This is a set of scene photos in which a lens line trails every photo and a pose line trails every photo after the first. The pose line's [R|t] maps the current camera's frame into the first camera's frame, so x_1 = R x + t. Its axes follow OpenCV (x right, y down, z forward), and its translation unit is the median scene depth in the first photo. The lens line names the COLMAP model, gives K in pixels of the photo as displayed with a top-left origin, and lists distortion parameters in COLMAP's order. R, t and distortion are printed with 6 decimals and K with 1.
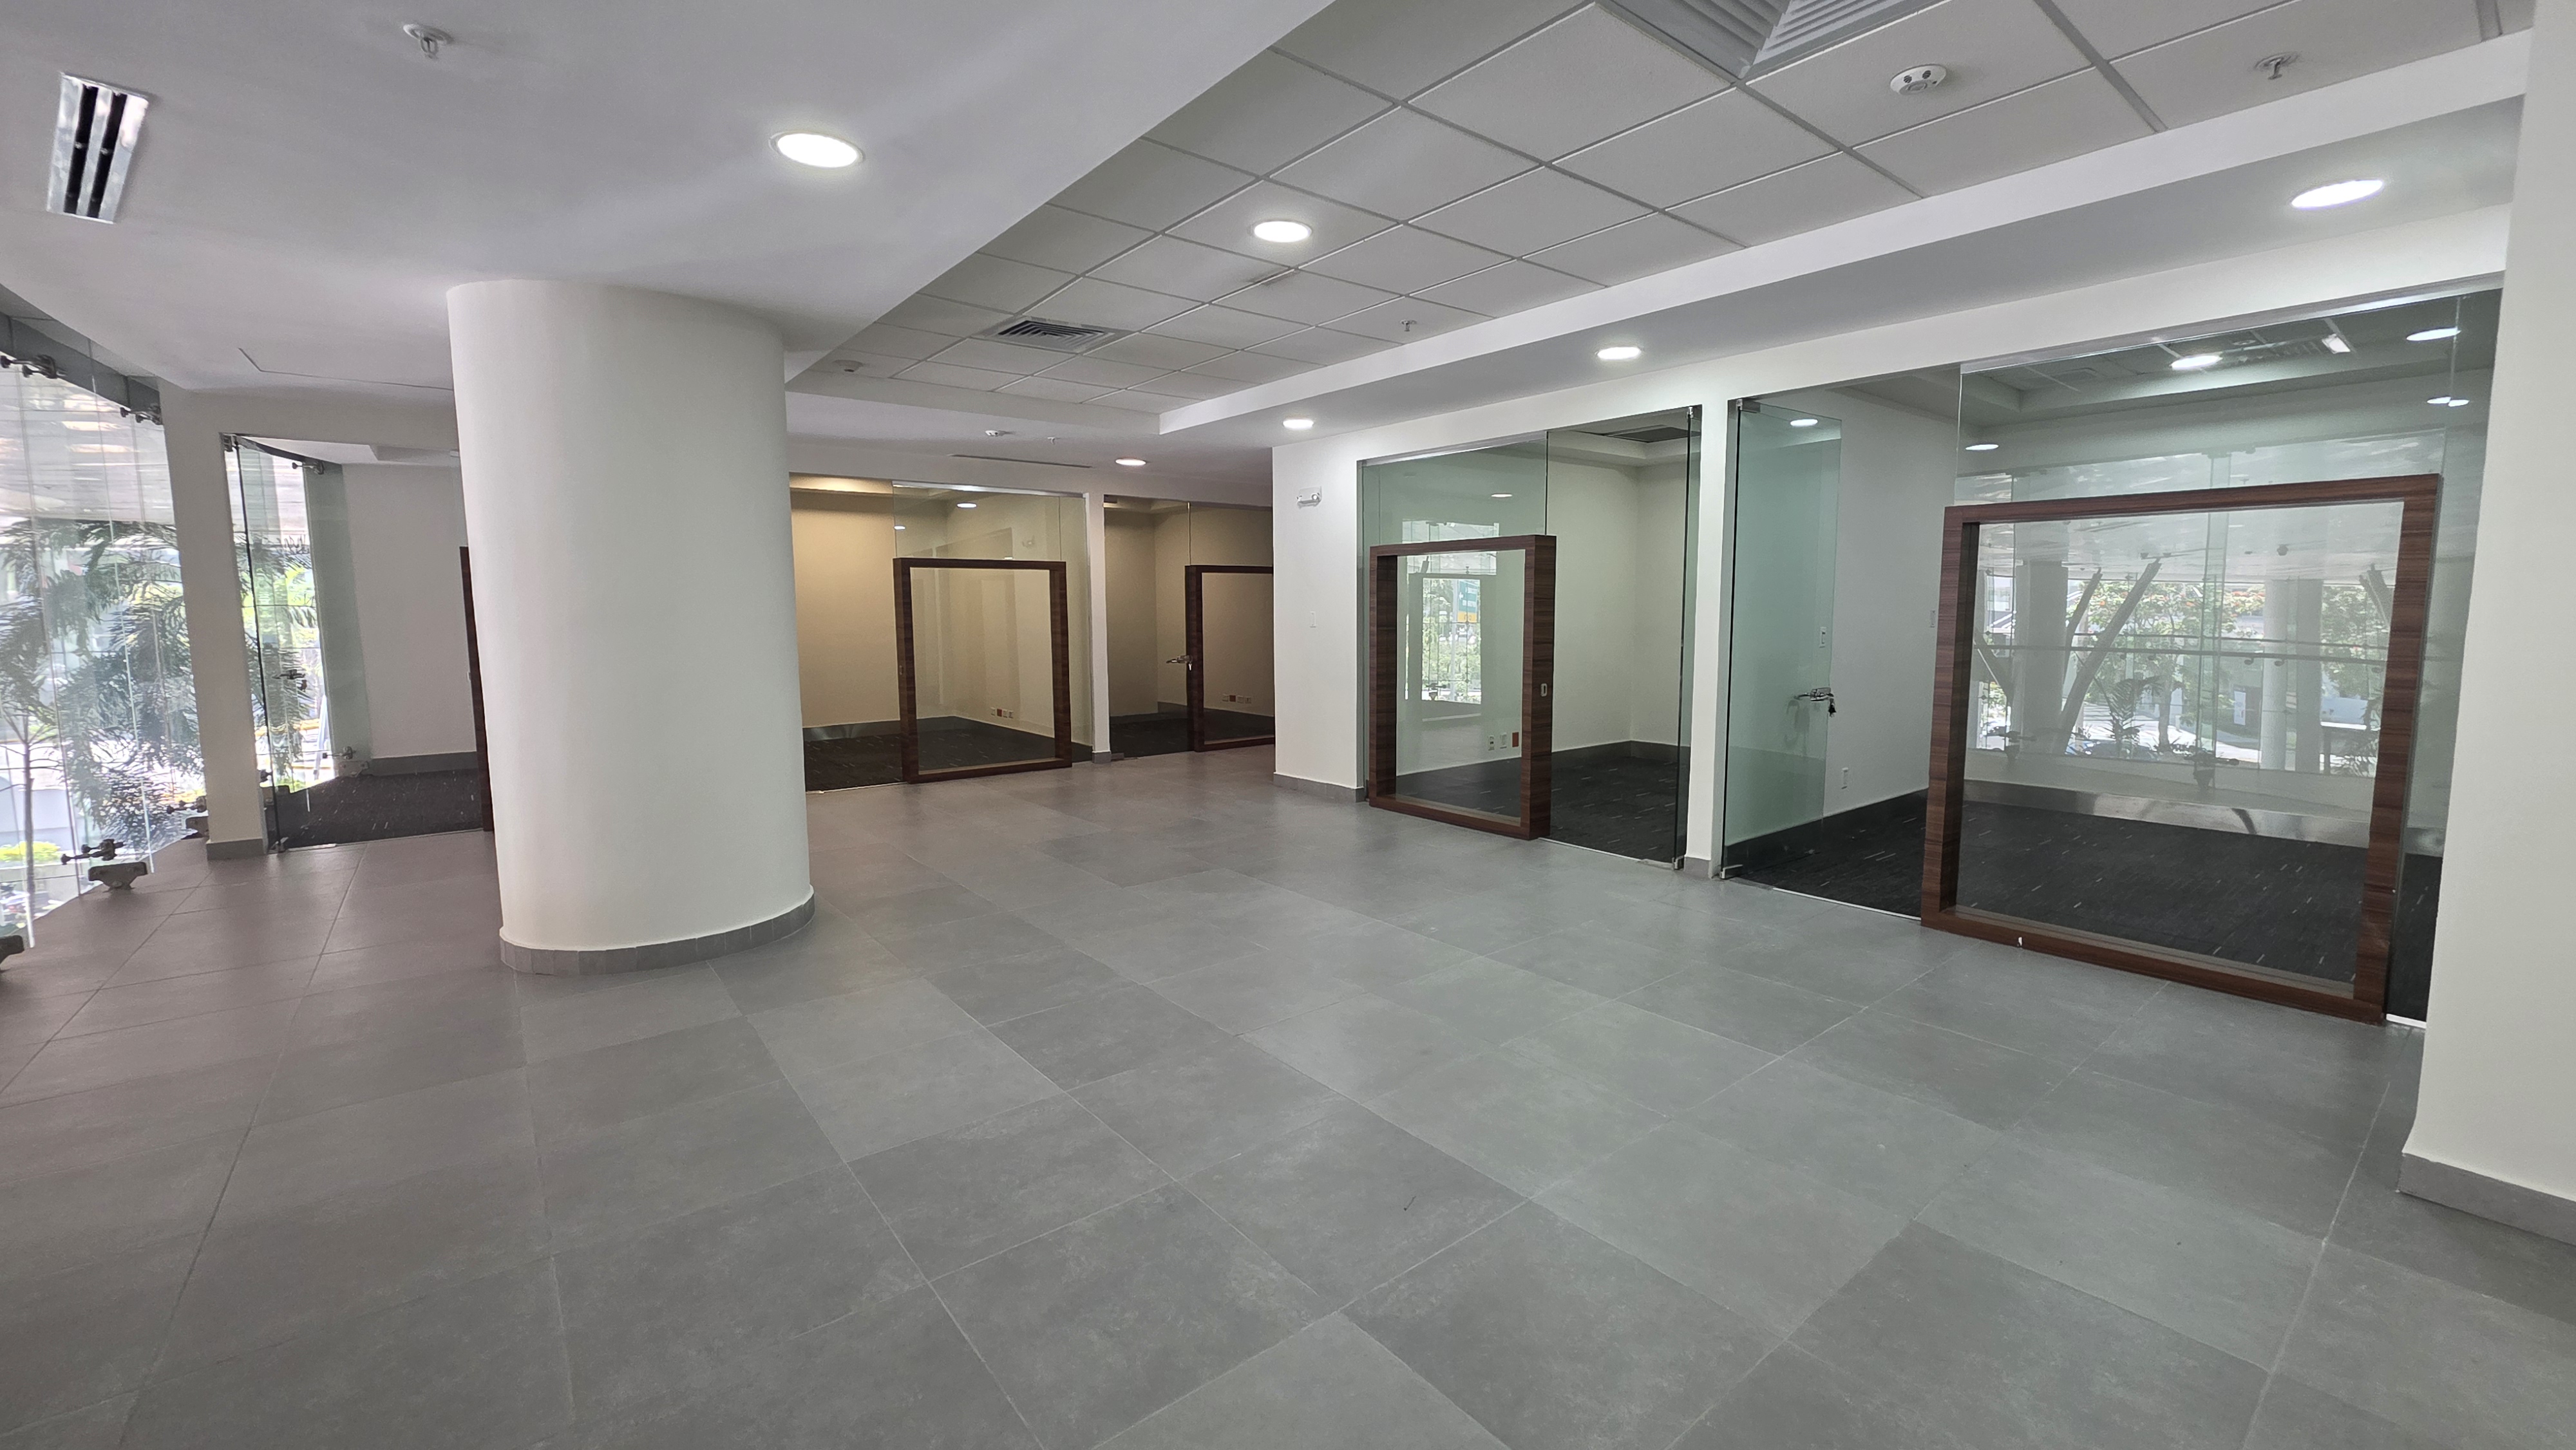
lens RADIAL K [[1026.3, 0, 1295.5], [0, 1026.3, 714.1], [0, 0, 1]] dist [-0.001080, -0.000105]
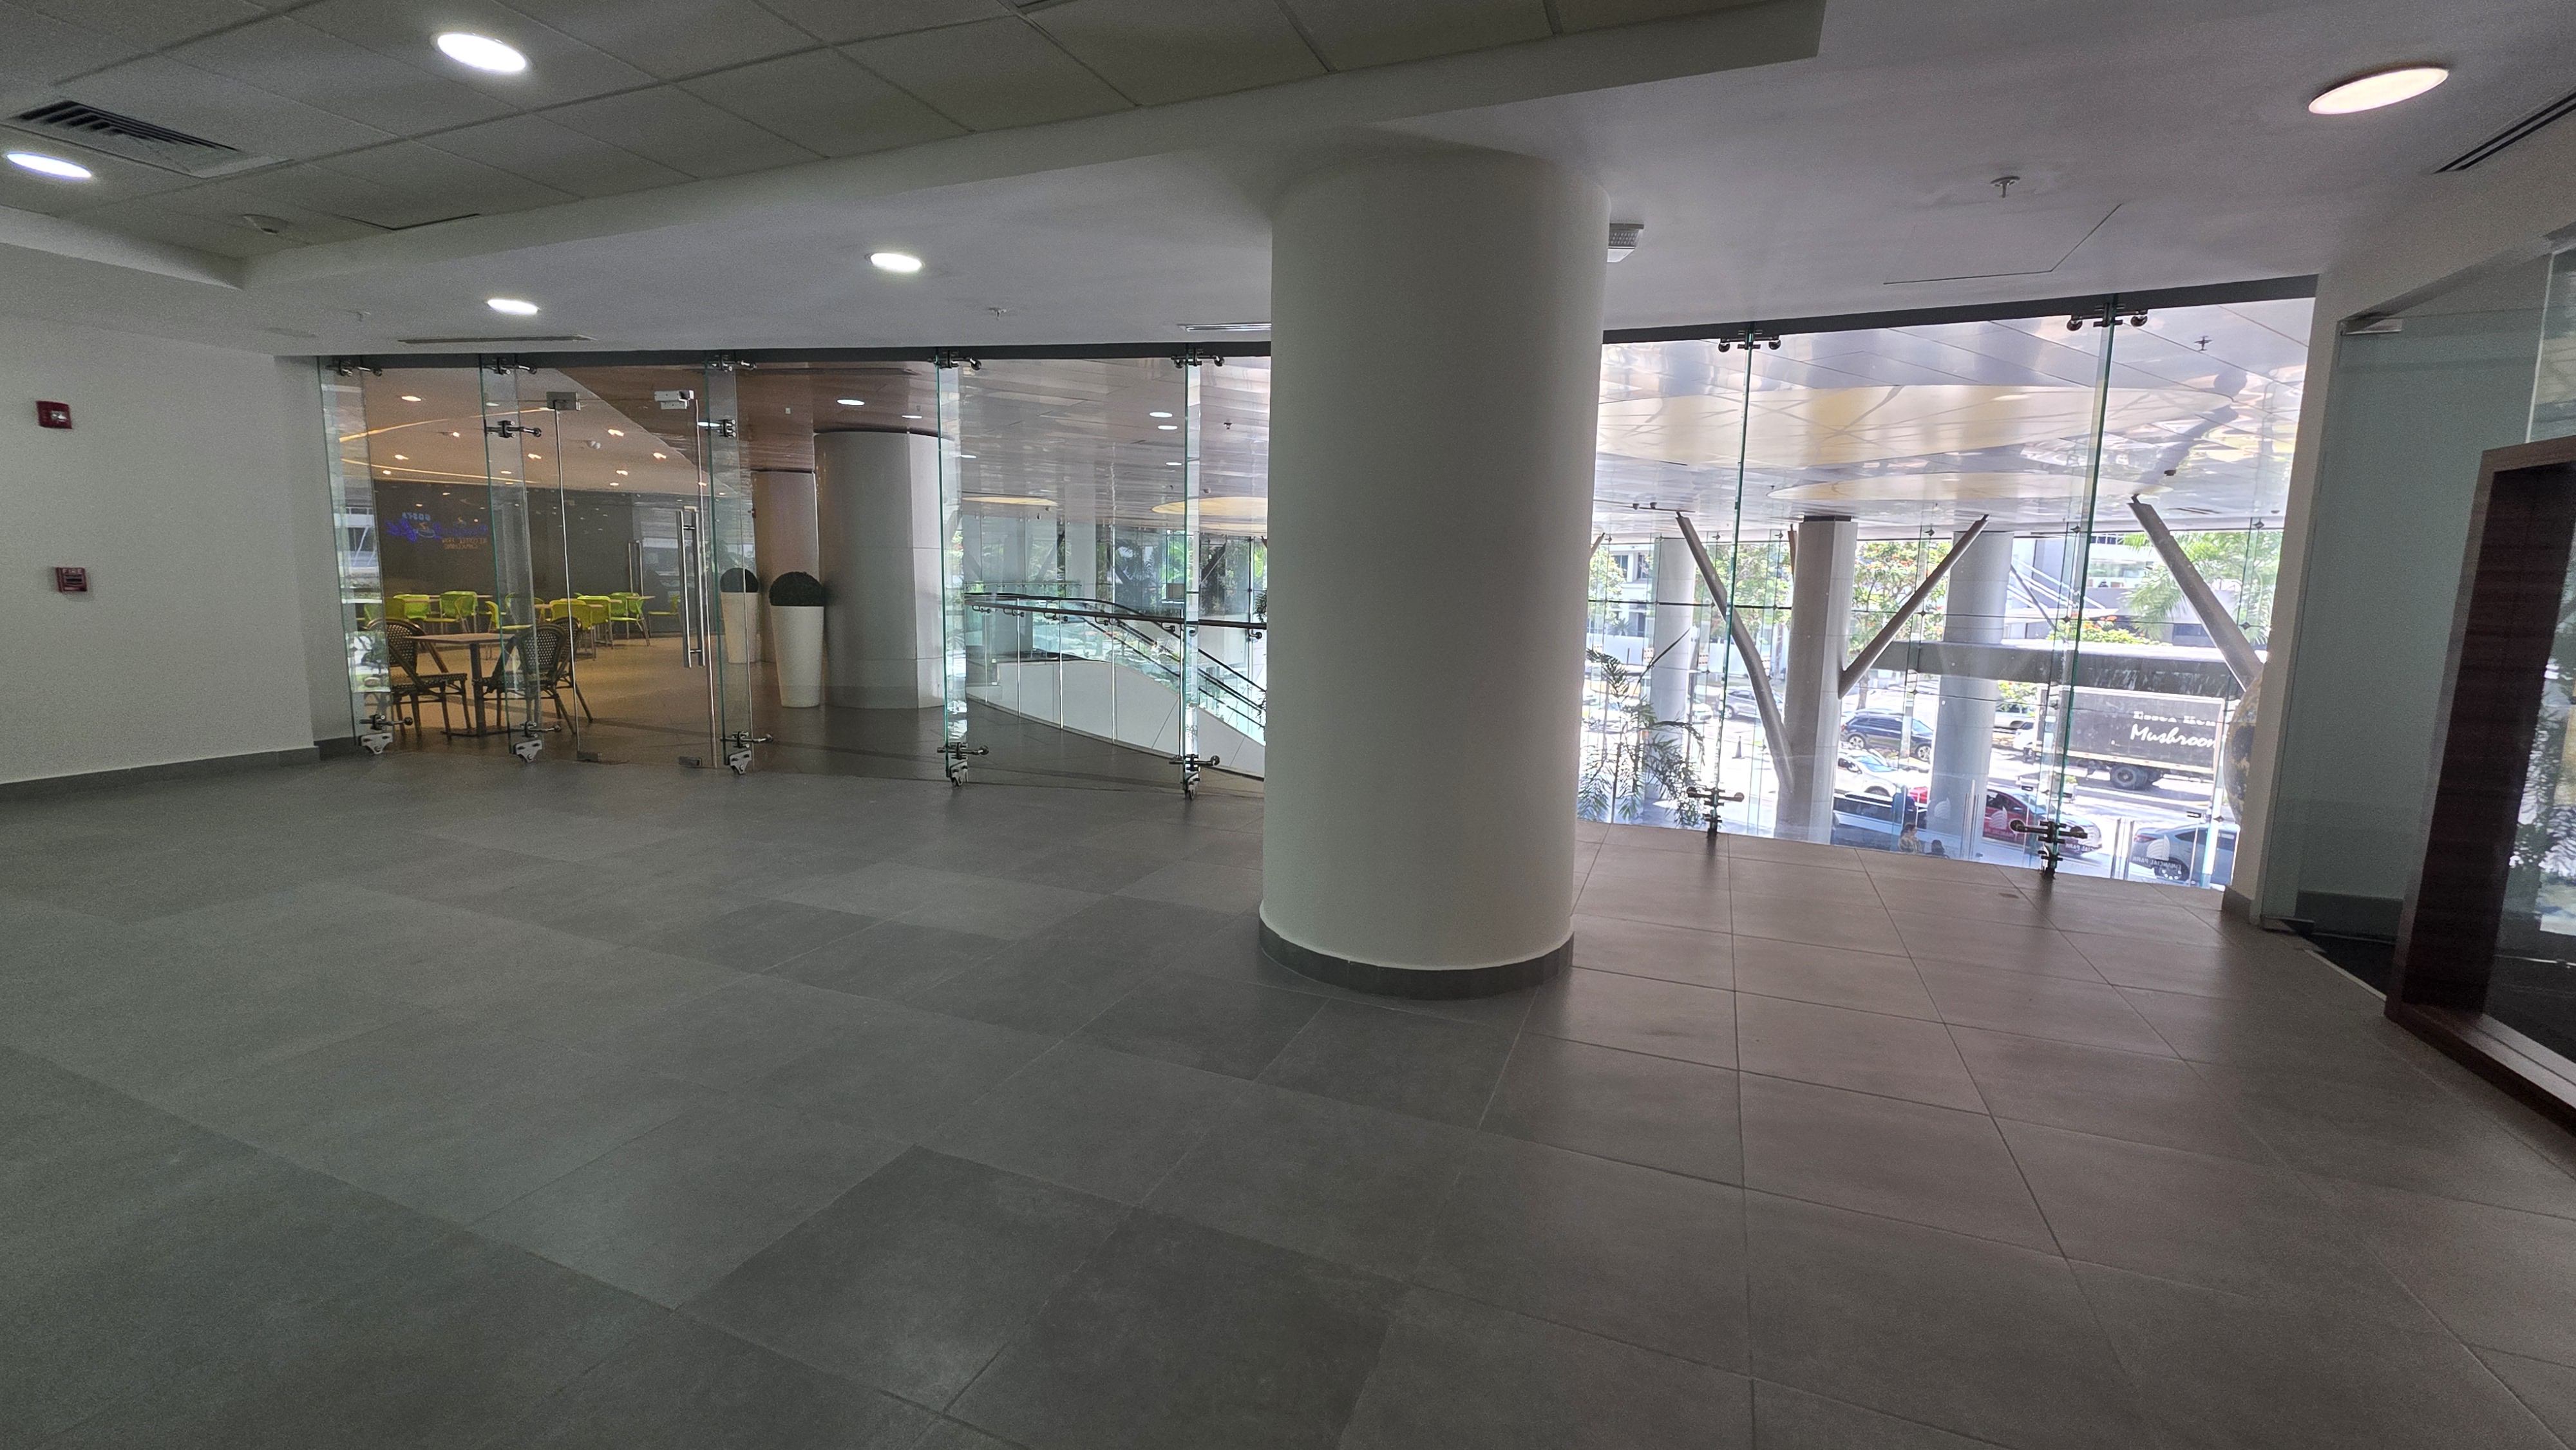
lens RADIAL K [[1026.3, 0, 1295.5], [0, 1026.3, 714.1], [0, 0, 1]] dist [-0.001080, -0.000105]
pose [[-0.868830, 0.055258, -0.492017, -0.148363], [-0.067002, 0.971488, 0.227423, -0.210427], [0.490555, 0.230558, -0.840356, 2.158579]]
